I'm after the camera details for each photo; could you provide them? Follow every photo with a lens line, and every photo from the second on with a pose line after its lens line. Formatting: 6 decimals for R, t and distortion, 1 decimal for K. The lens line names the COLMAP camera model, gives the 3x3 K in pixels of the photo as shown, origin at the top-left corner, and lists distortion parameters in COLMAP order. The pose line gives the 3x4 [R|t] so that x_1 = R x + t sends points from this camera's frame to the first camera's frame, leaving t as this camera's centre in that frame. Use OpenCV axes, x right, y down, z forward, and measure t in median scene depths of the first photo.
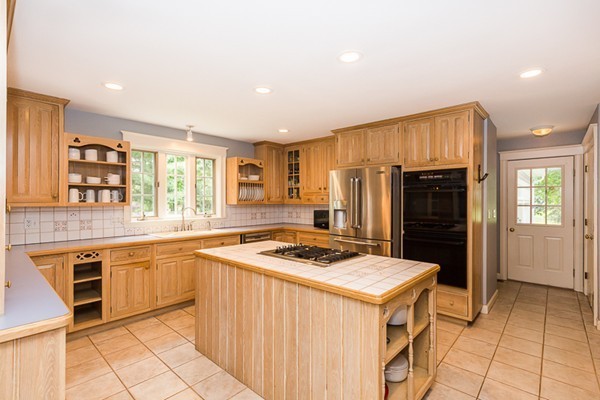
lens RADIAL K [[274.1, 0, 304.9], [0, 274.1, 201.0], [0, 0, 1]] dist [-0.000185, -0.000530]
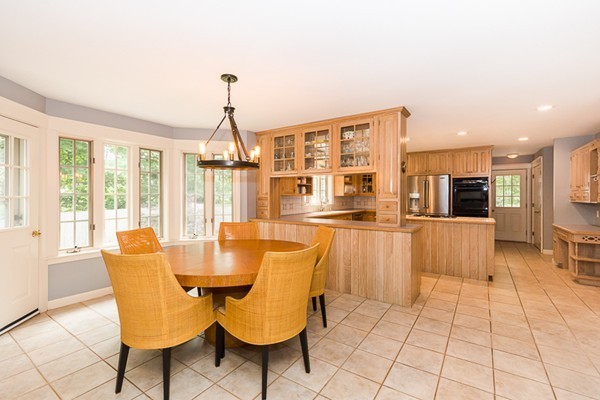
lens RADIAL K [[274.1, 0, 293.9], [0, 274.1, 198.0], [0, 0, 1]] dist [-0.000185, -0.000530]
pose [[0.989730, 0.001331, 0.142942, -0.851077], [-0.002774, 0.999947, 0.009895, 0.013087], [-0.142921, -0.010189, 0.989682, -0.614680]]
